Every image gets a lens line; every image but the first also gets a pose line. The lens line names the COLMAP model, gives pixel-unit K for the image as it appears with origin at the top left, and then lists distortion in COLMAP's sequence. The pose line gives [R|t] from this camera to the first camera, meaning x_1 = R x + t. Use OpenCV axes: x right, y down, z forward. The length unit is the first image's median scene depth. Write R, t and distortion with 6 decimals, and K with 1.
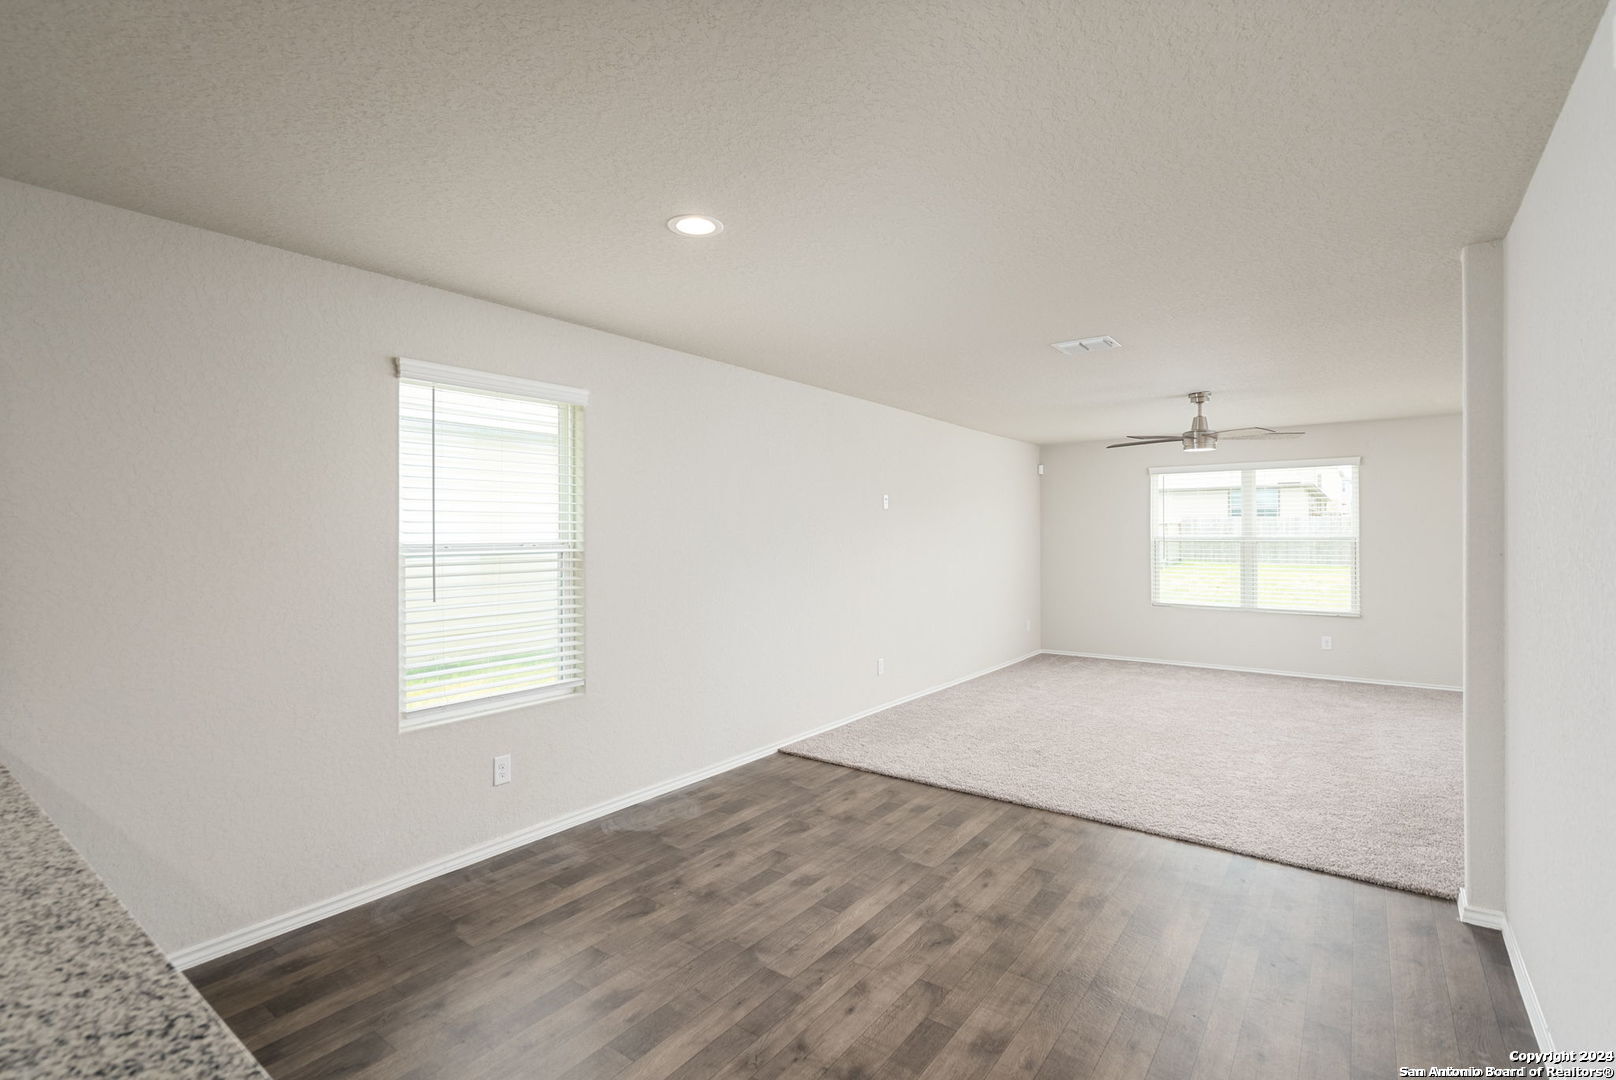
lens RADIAL K [[750.7, 0, 797.8], [0, 750.7, 529.7], [0, 0, 1]] dist [-0.000167, 0.001017]
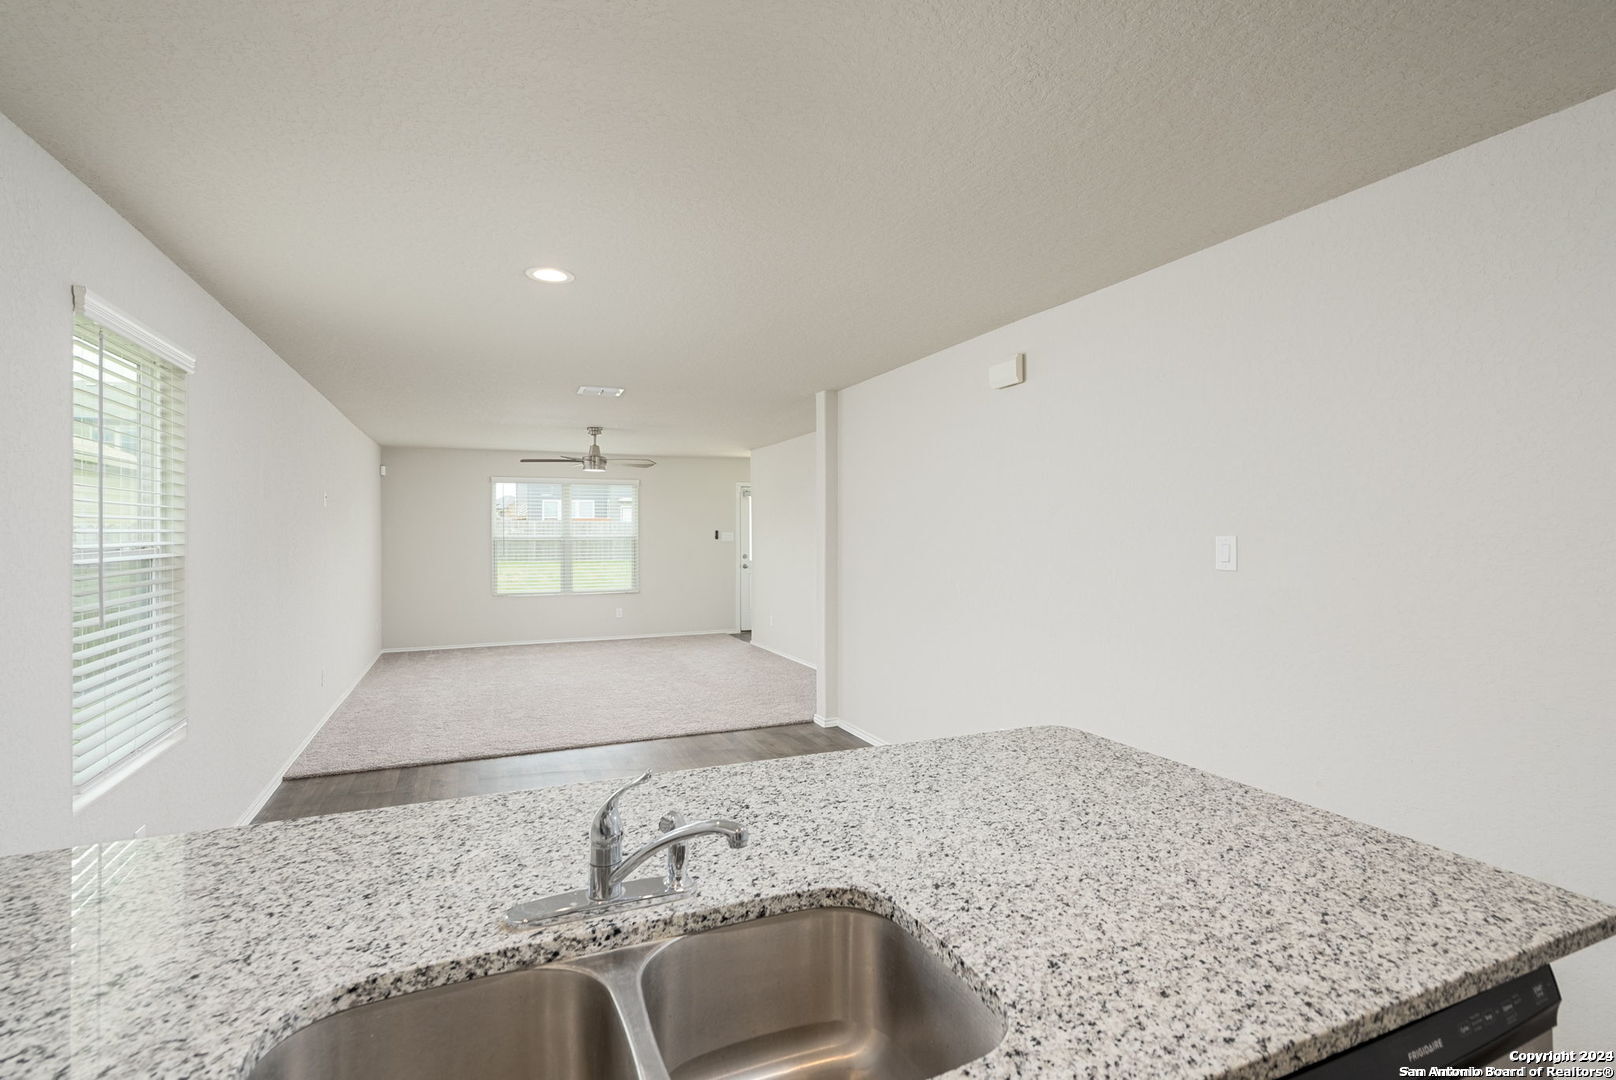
lens RADIAL K [[750.7, 0, 797.8], [0, 750.7, 529.7], [0, 0, 1]] dist [-0.000167, 0.001017]
pose [[0.500876, 0.004835, 0.865505, -0.429311], [-0.002911, 0.999988, -0.003901, 0.002002], [-0.865514, -0.000565, 0.500885, 0.031227]]
